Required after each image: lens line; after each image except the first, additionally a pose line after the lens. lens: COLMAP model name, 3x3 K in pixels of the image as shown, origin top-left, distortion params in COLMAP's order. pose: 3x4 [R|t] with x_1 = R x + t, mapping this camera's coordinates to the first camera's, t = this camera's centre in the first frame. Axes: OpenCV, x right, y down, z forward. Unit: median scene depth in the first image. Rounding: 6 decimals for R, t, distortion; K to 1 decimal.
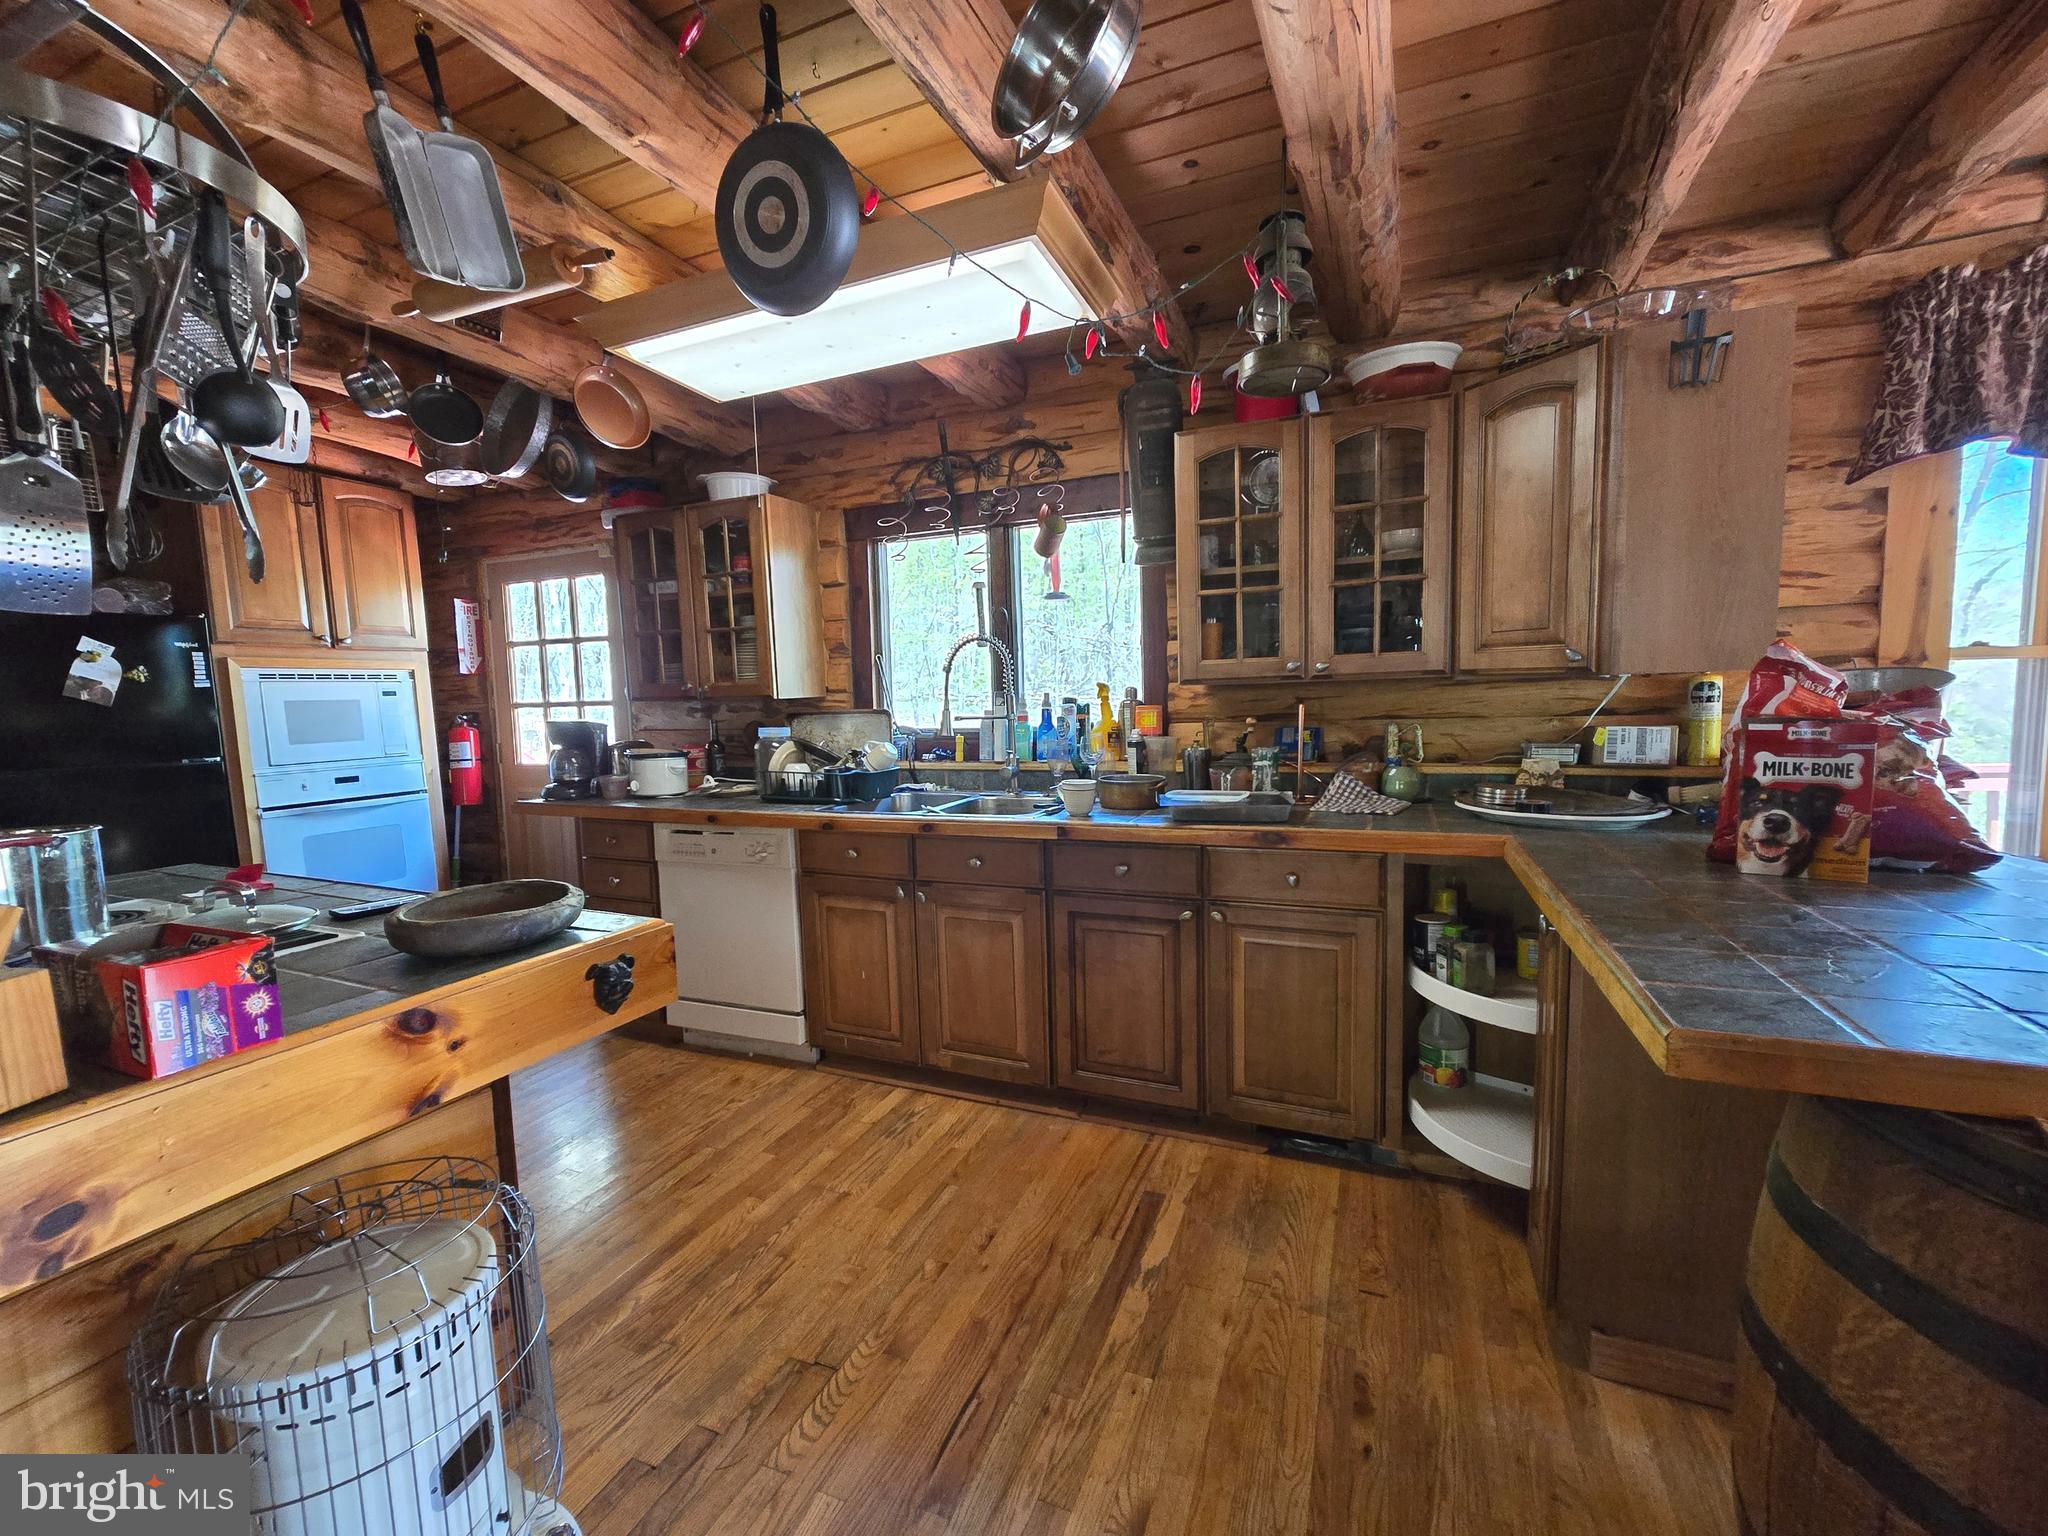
lens RADIAL K [[837.9, 0, 1018.4], [0, 837.9, 782.5], [0, 0, 1]] dist [-0.003758, 0.000301]
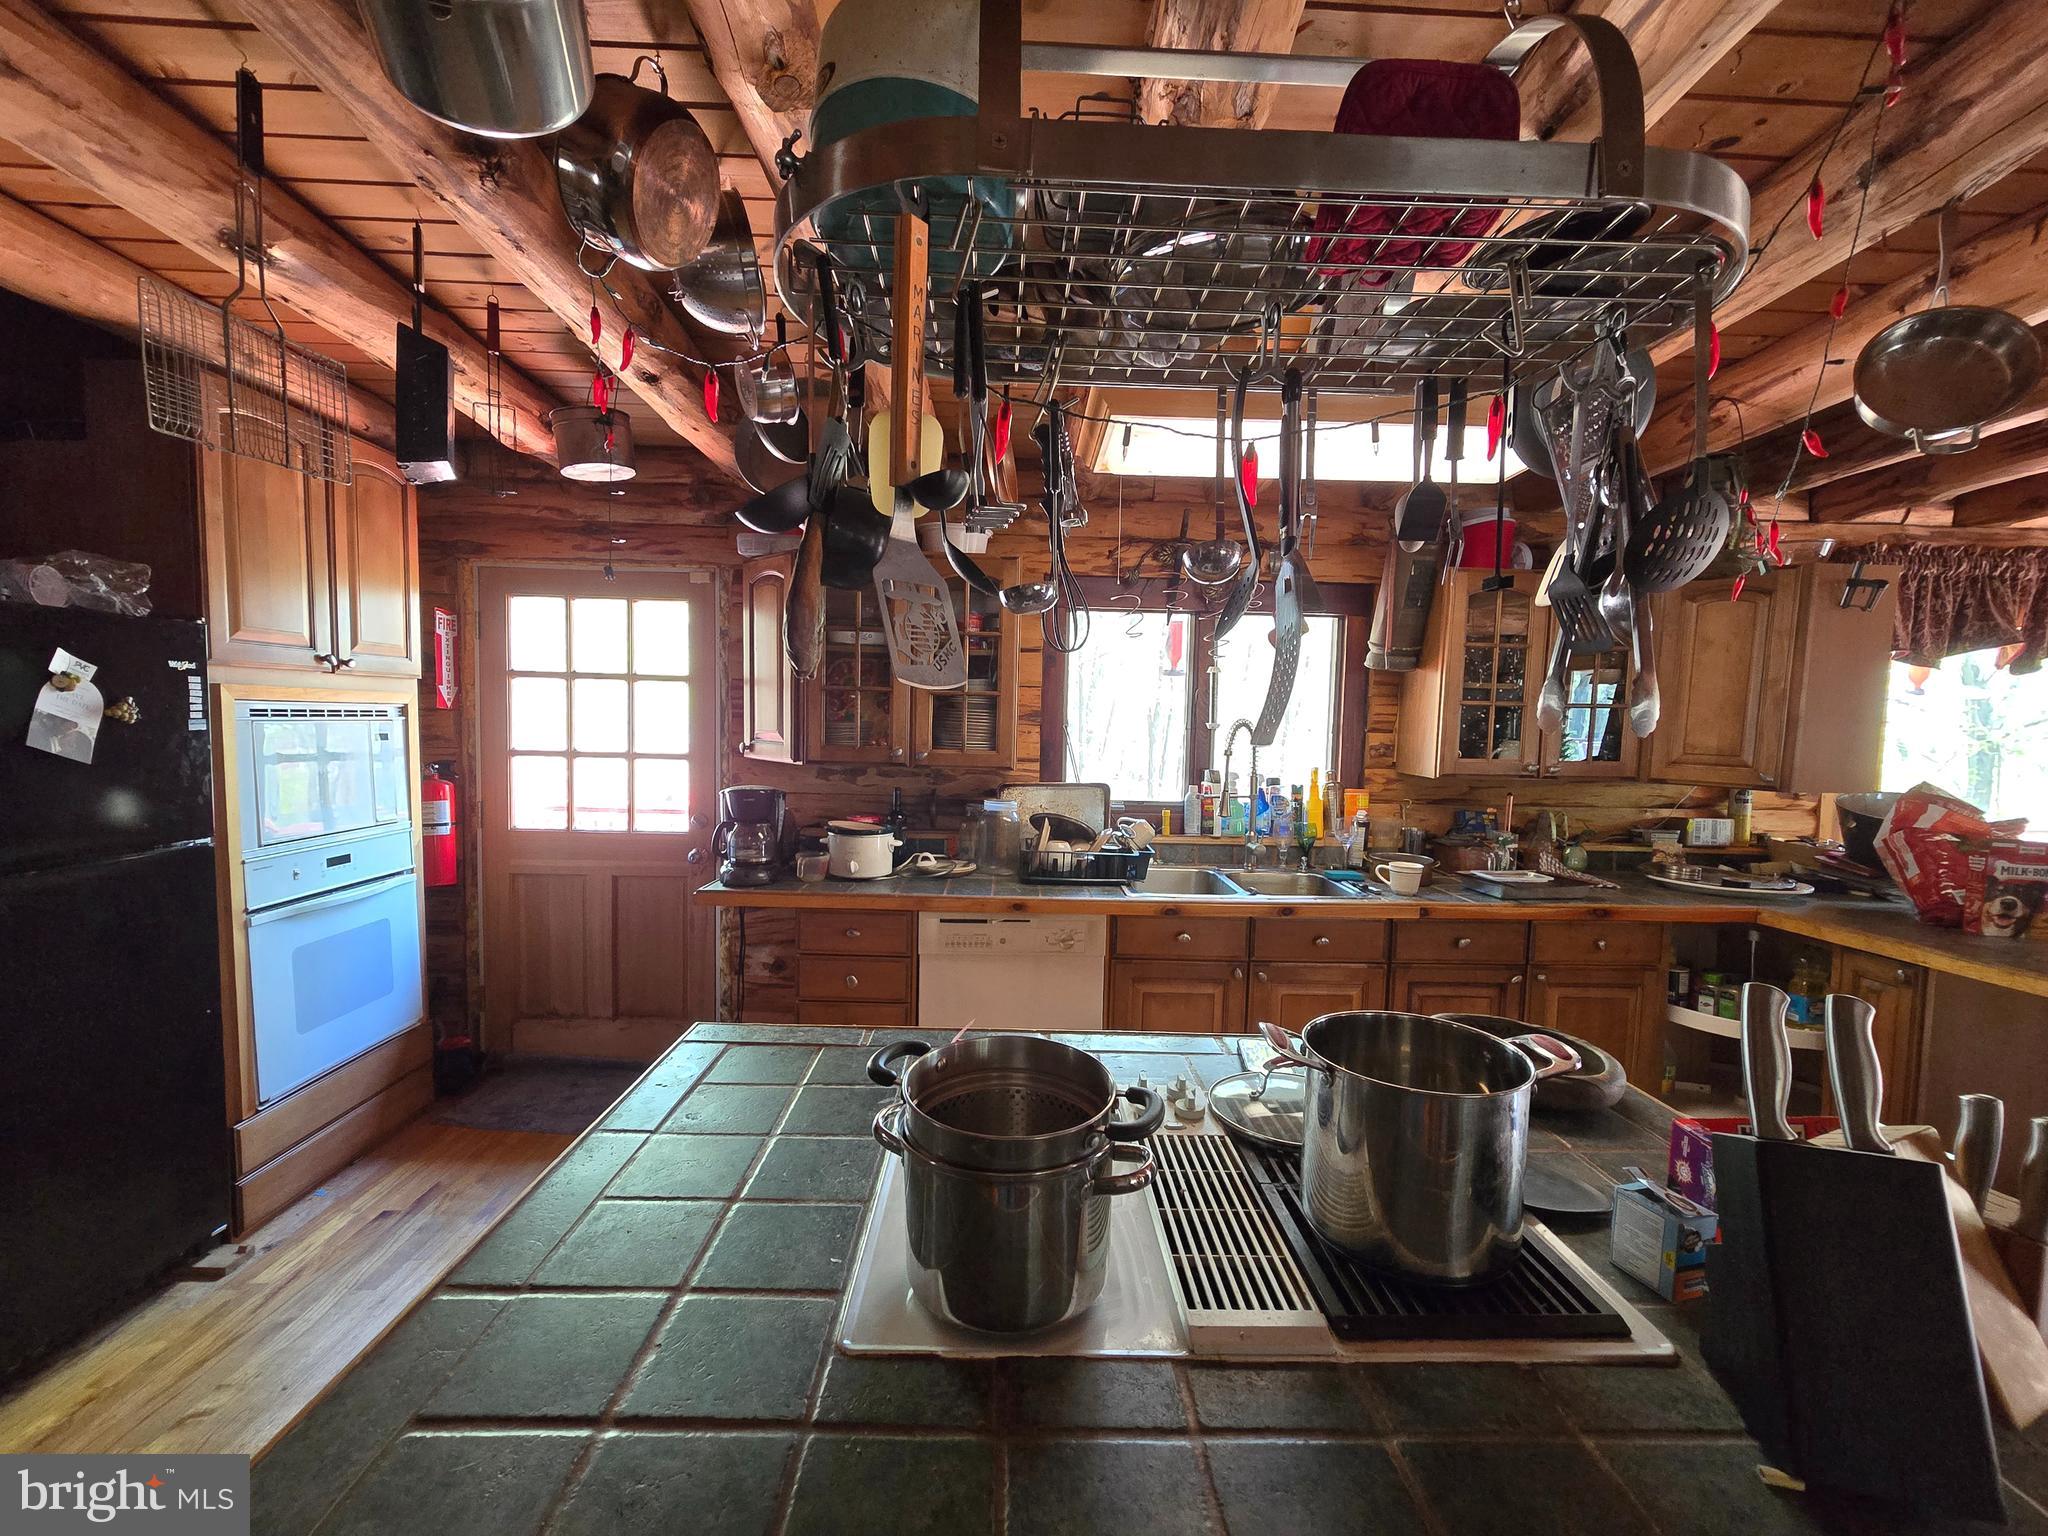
lens RADIAL K [[837.9, 0, 1018.4], [0, 837.9, 782.5], [0, 0, 1]] dist [-0.003758, 0.000301]
pose [[0.908391, 0.017999, 0.417735, -0.676392], [-0.004521, 0.999437, -0.033232, -0.055822], [-0.418098, 0.028299, 0.907961, 0.147581]]
